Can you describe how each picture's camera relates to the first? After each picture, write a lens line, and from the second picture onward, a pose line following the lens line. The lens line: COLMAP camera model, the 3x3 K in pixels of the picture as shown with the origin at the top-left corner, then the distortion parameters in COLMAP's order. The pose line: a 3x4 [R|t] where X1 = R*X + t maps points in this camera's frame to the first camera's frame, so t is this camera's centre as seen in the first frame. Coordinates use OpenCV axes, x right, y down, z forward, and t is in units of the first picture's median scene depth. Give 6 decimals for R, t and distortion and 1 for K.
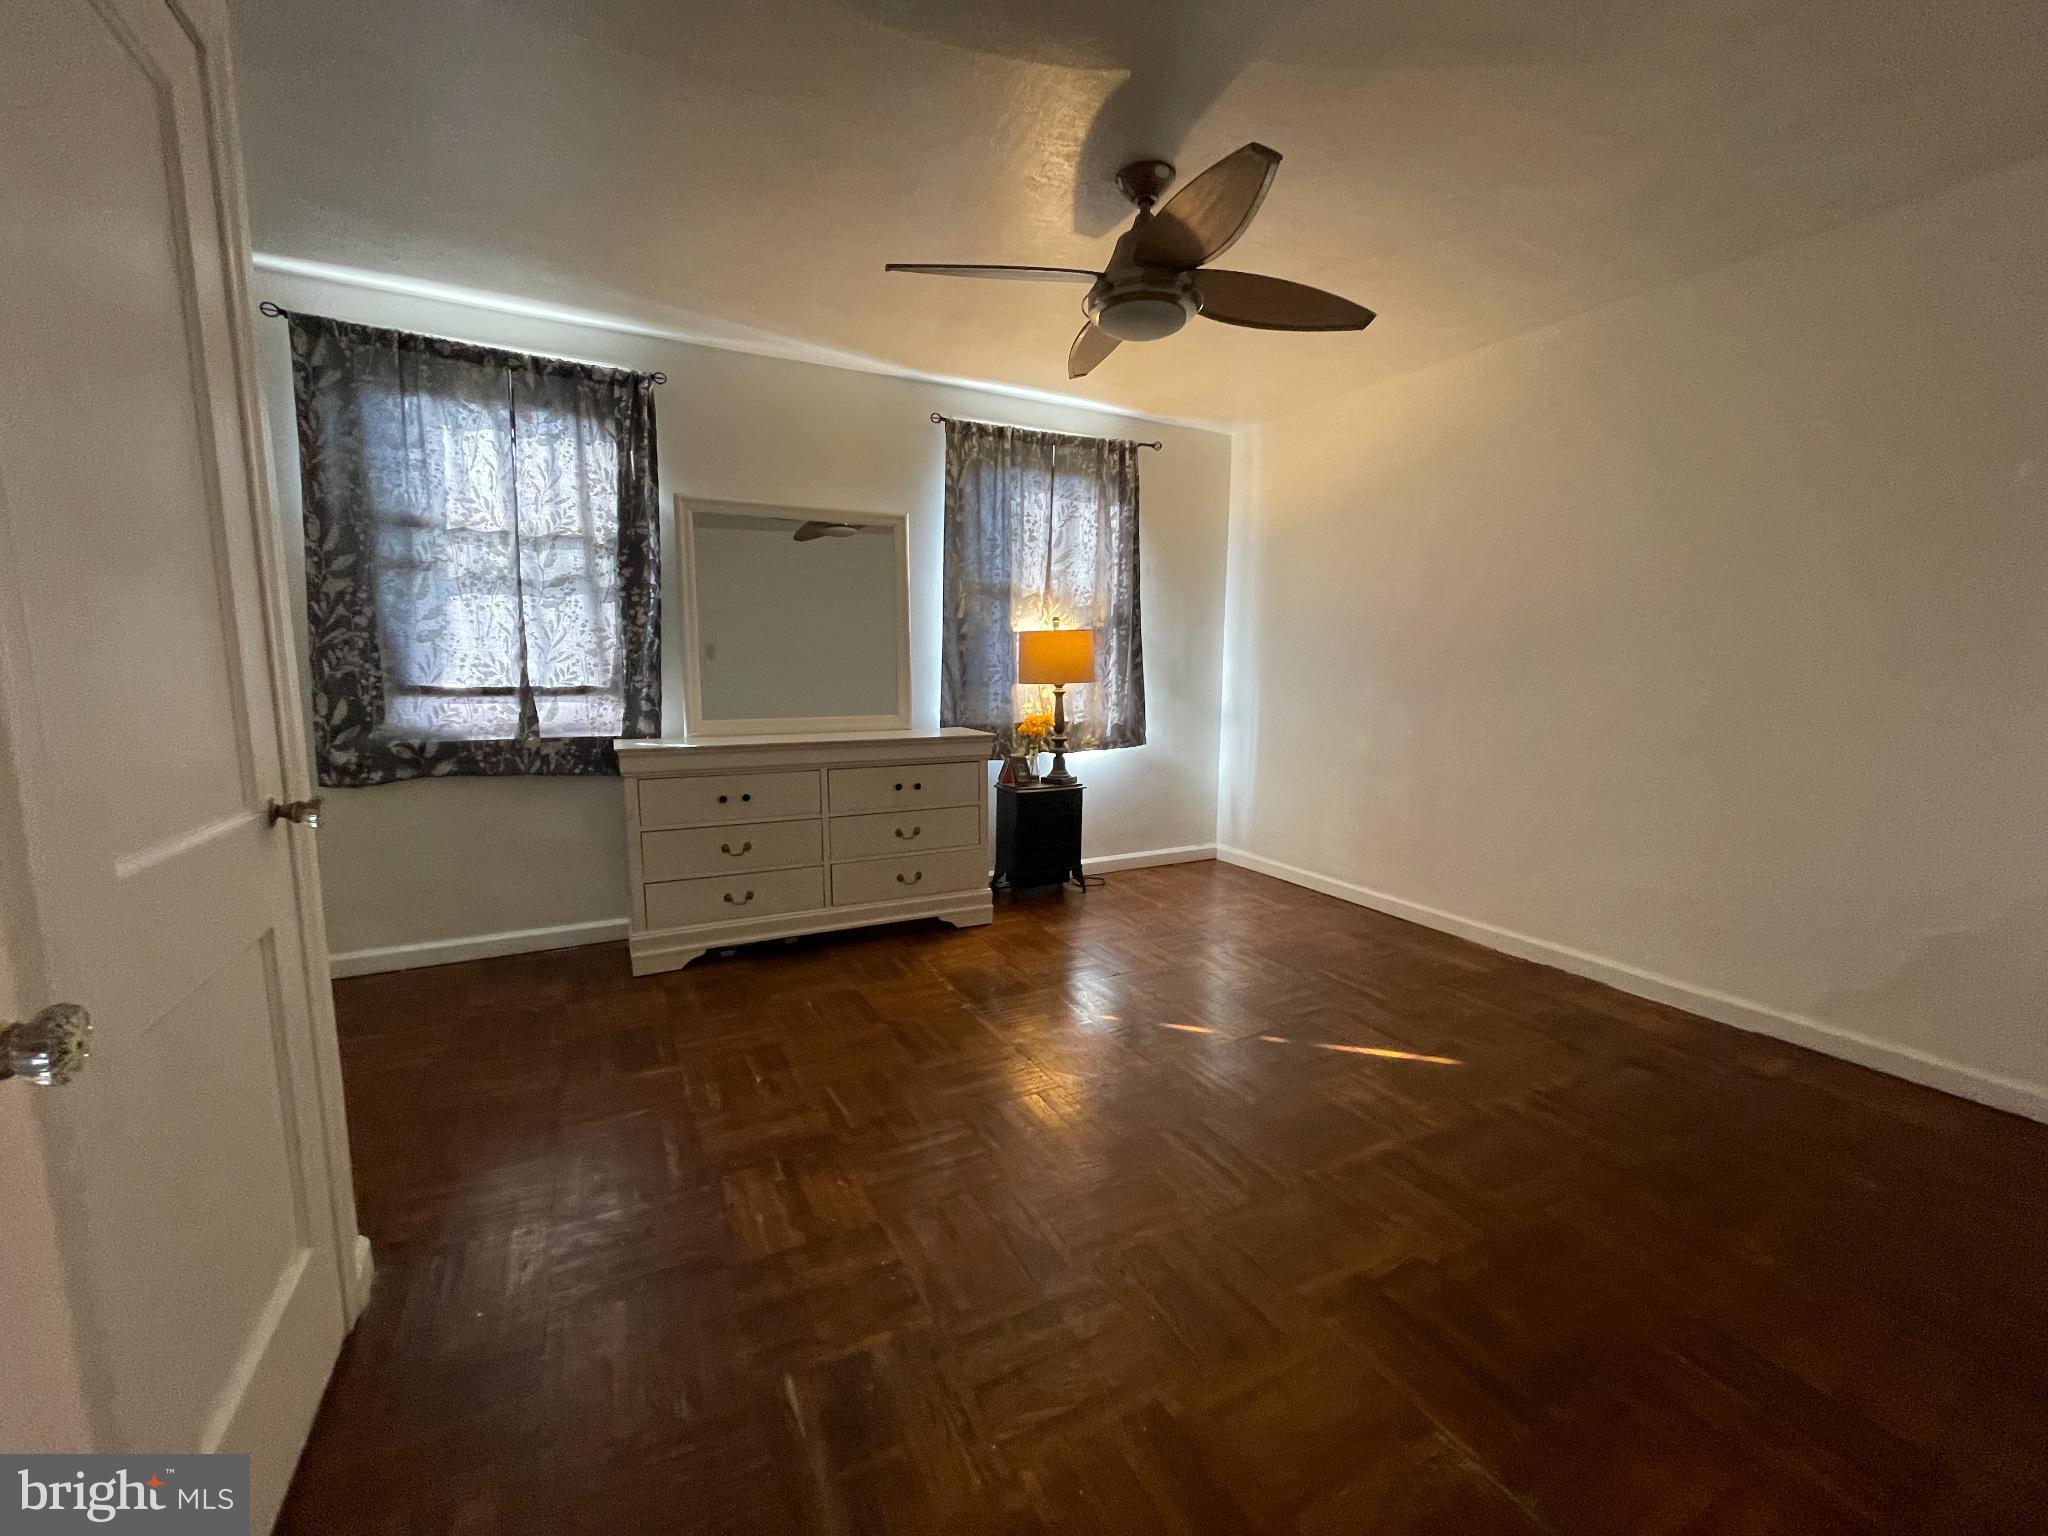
lens RADIAL K [[825.7, 0, 1024.0], [0, 825.7, 768.0], [0, 0, 1]] dist [-0.008663, -0.000130]
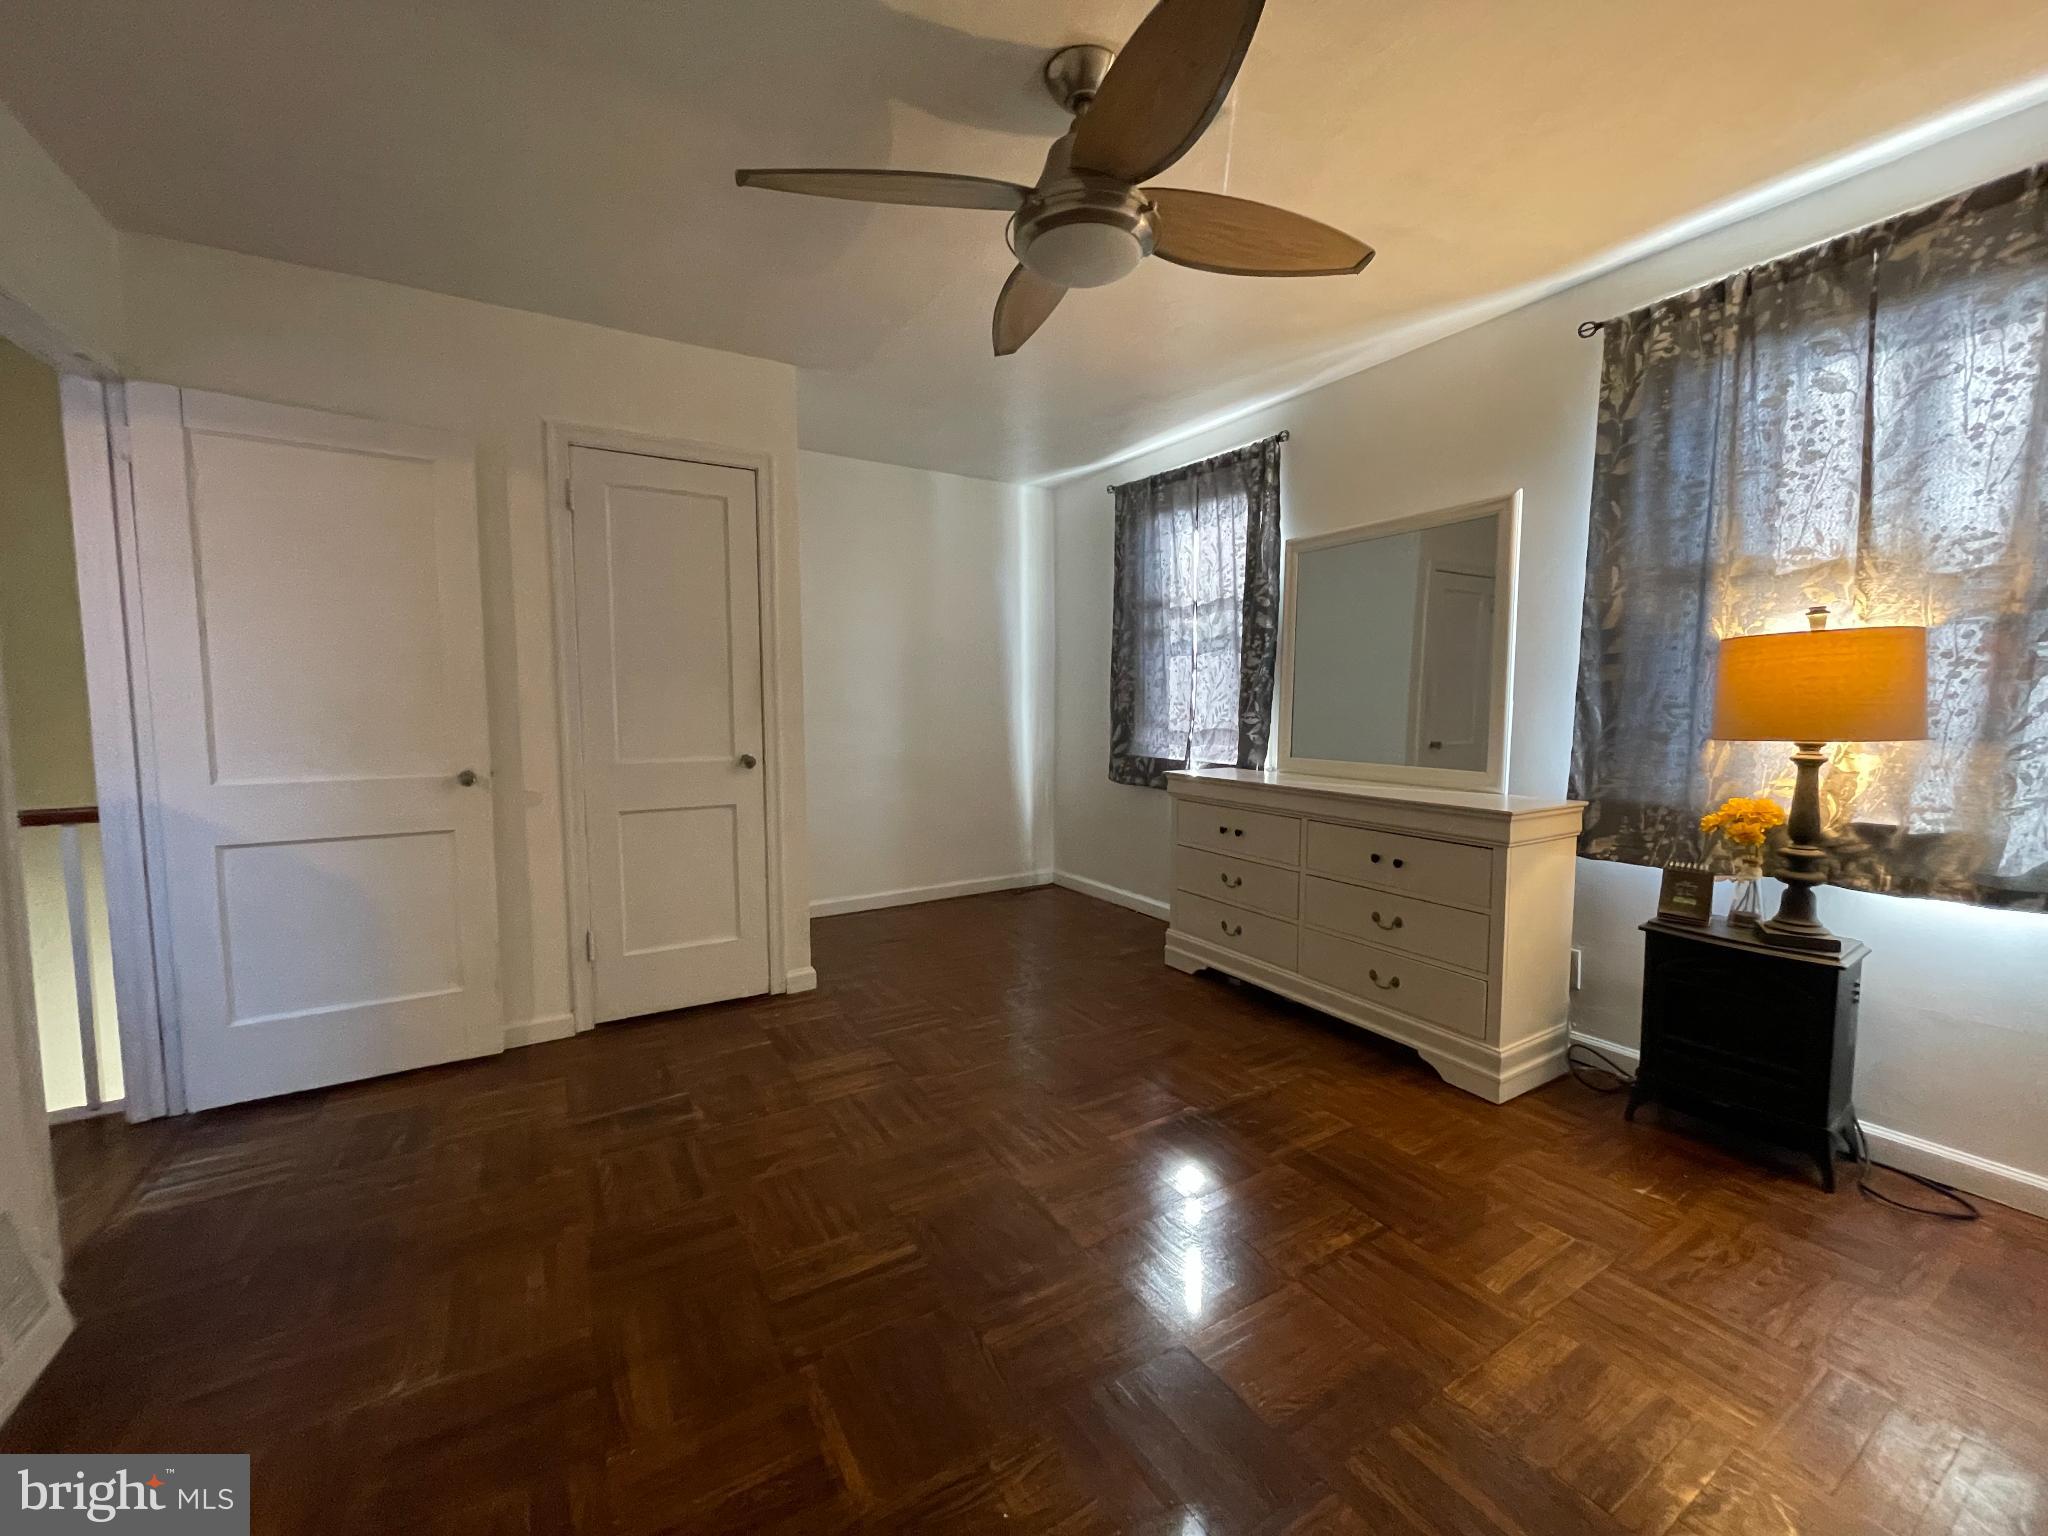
lens RADIAL K [[825.7, 0, 1024.0], [0, 825.7, 768.0], [0, 0, 1]] dist [-0.008663, -0.000130]
pose [[0.057076, 0.075736, -0.995493, 0.536366], [-0.127793, 0.989470, 0.067951, -0.064267], [0.990157, 0.123339, 0.066154, 0.544645]]
